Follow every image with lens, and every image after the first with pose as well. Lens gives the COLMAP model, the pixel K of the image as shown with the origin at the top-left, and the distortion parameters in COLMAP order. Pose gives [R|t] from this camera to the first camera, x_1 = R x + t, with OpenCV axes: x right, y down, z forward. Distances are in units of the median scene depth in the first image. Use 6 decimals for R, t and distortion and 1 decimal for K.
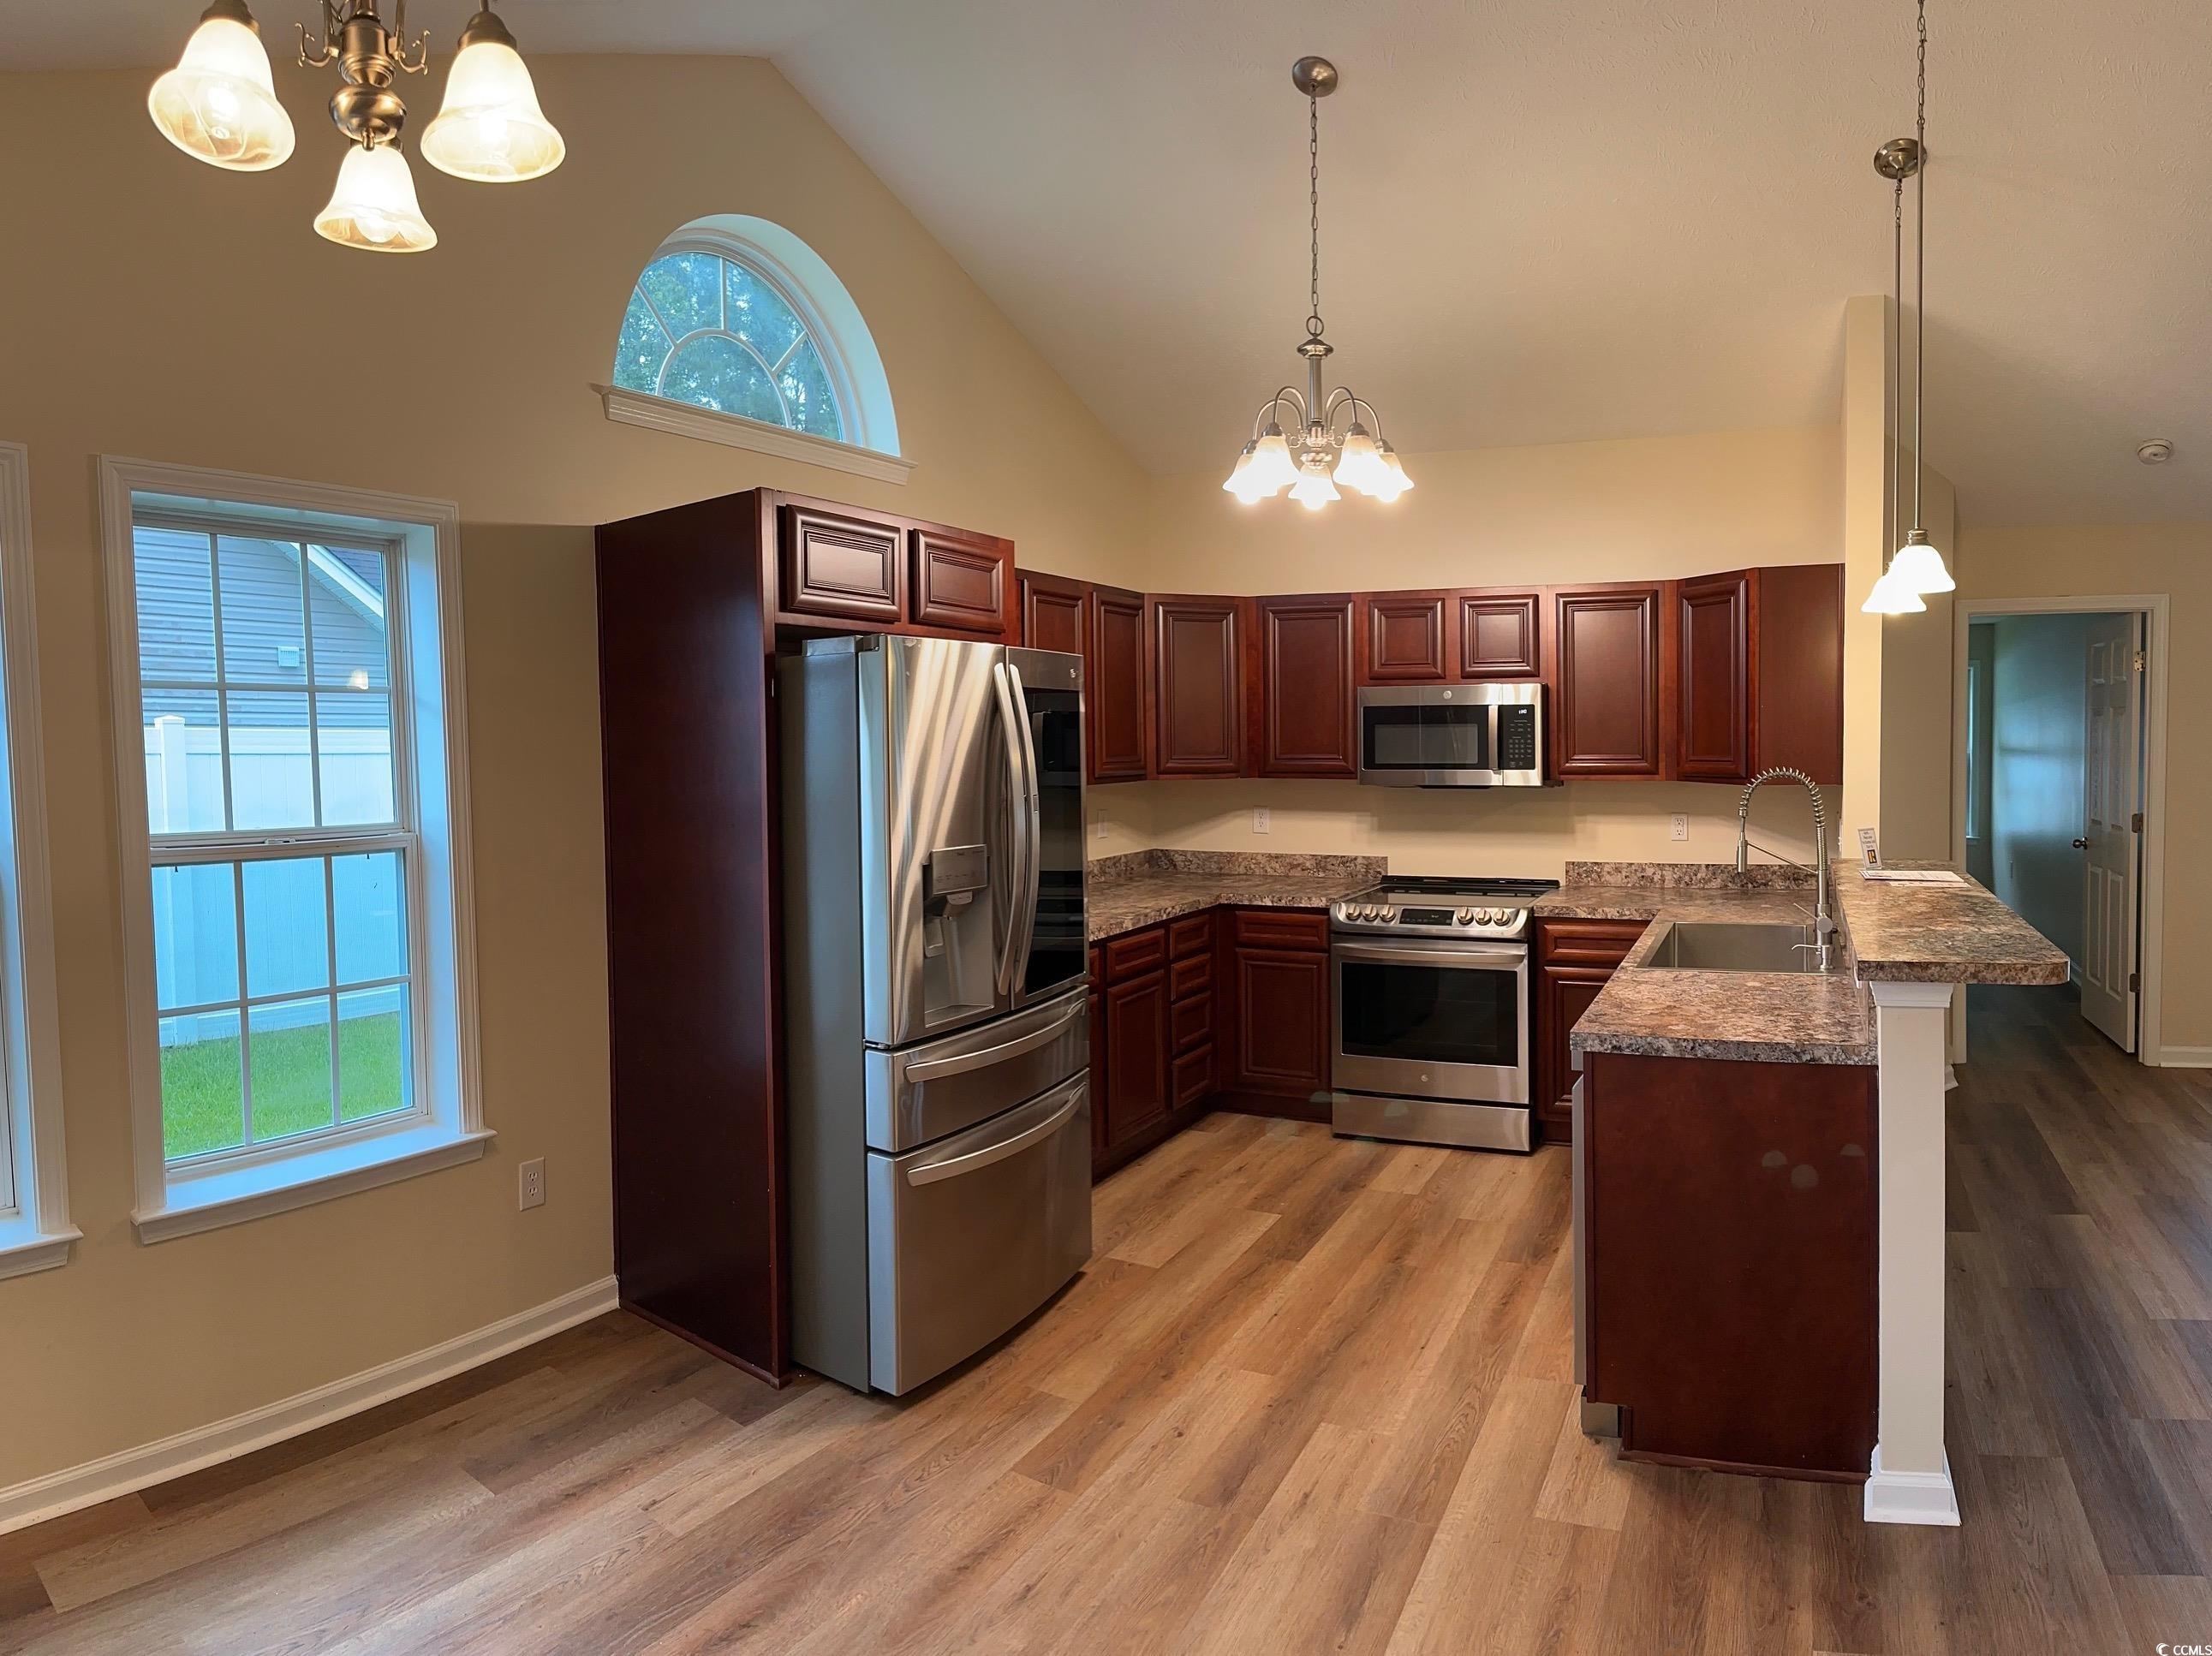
lens RADIAL K [[1548.2, 0, 1106.0], [0, 1548.2, 828.0], [0, 0, 1]] dist [-0.003203, -0.001024]
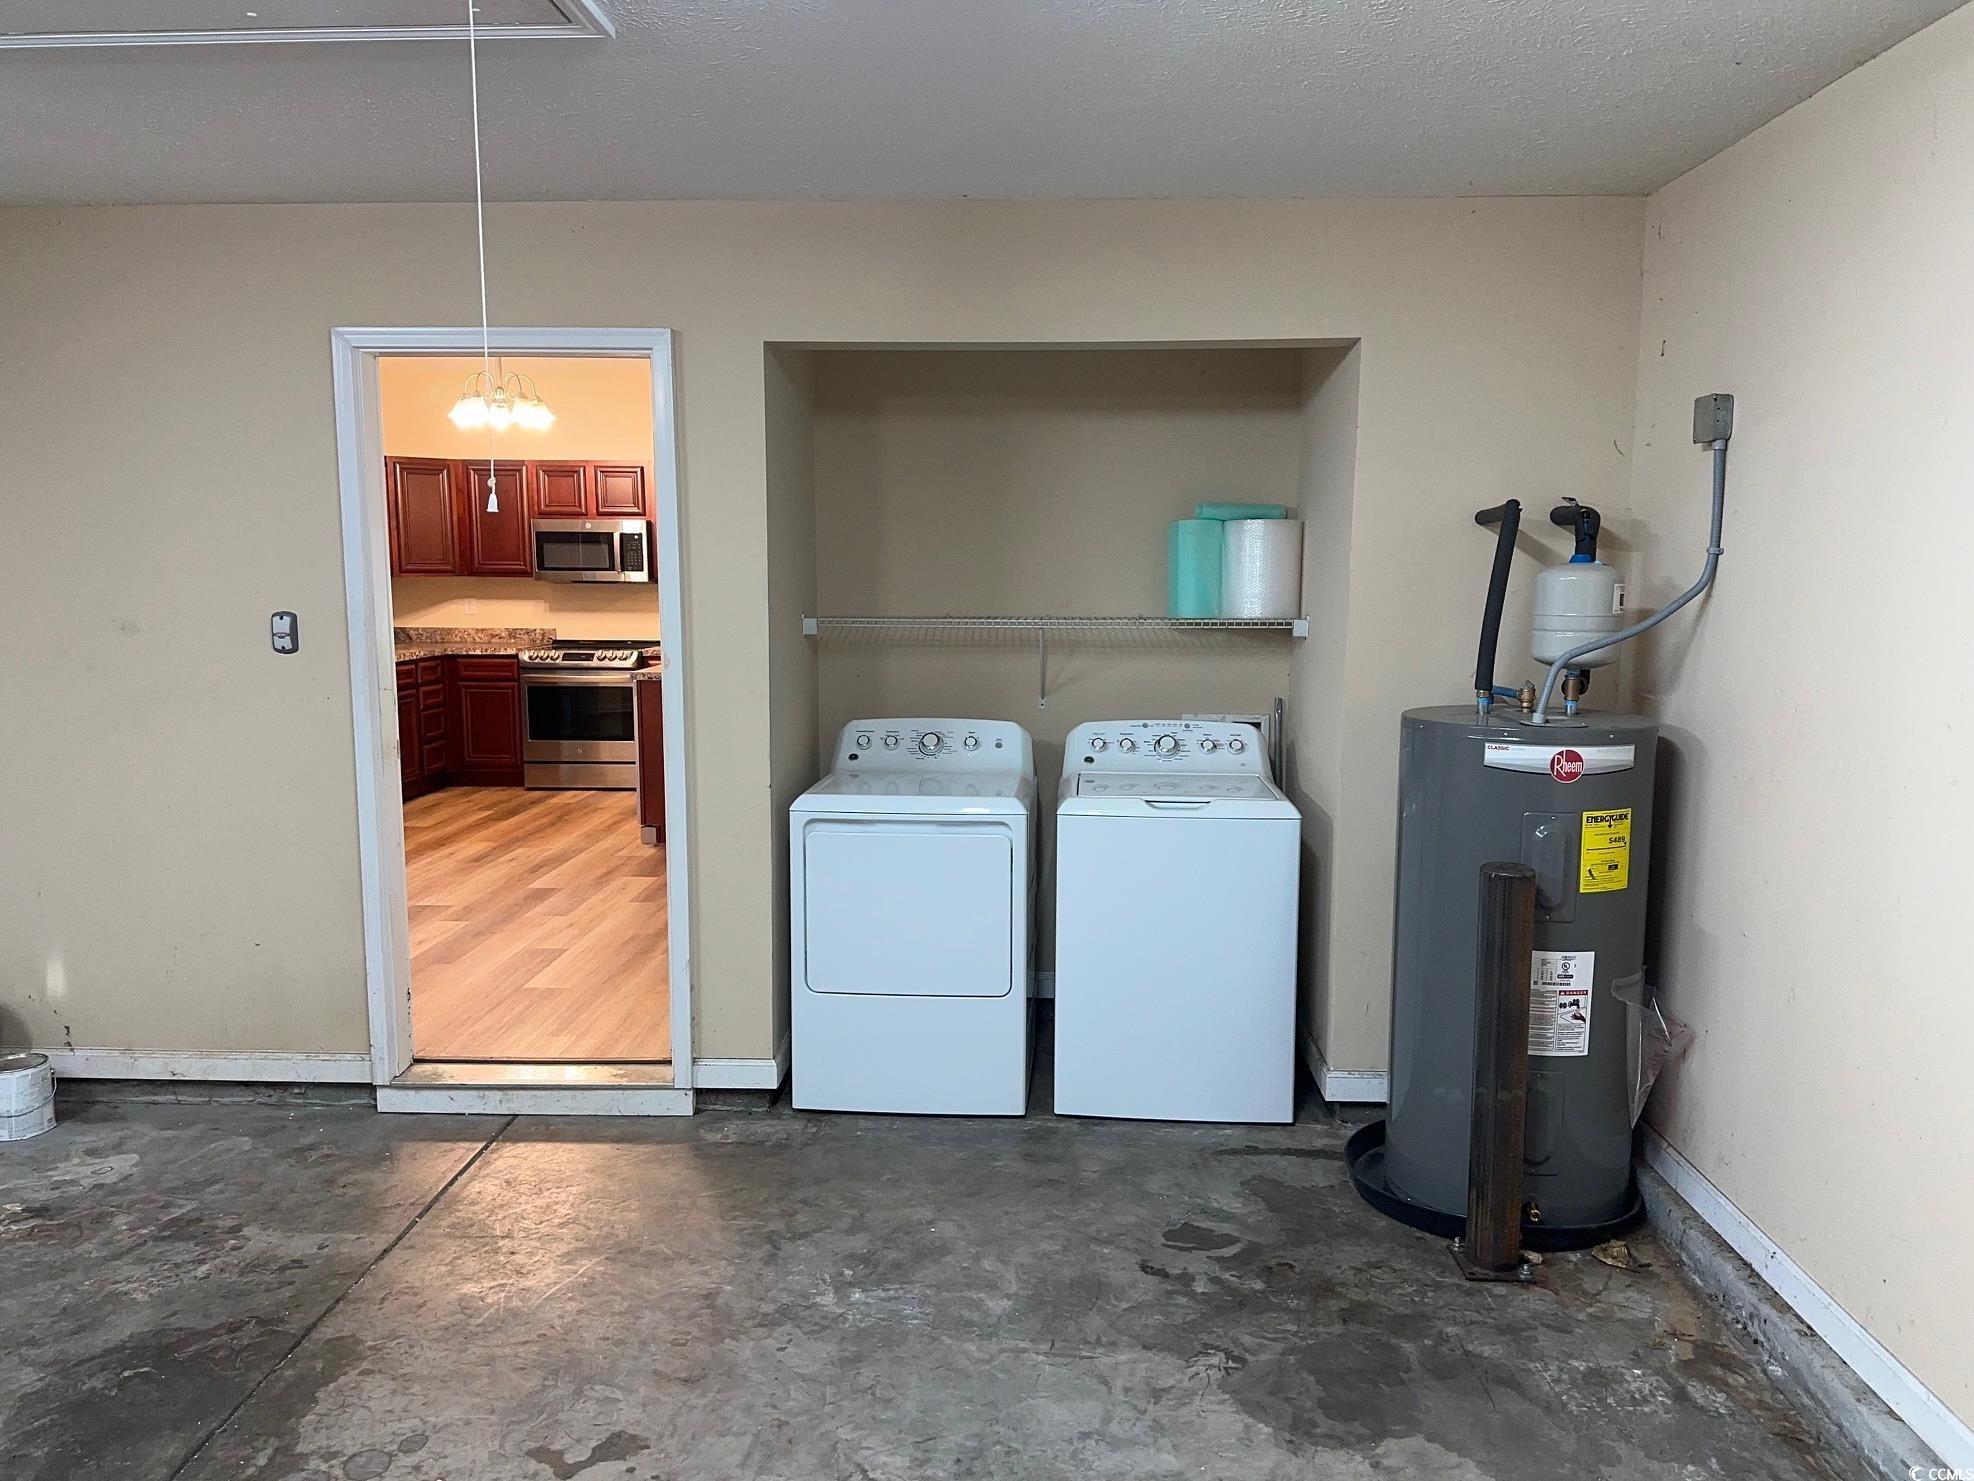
lens RADIAL K [[1381.7, 0, 987.0], [0, 1381.7, 740.5], [0, 0, 1]] dist [-0.003203, -0.001024]
pose [[0.893192, -0.047152, 0.447197, -0.067348], [0.016341, 0.997234, 0.072509, 0.041644], [-0.449379, -0.057457, 0.891492, -0.506770]]
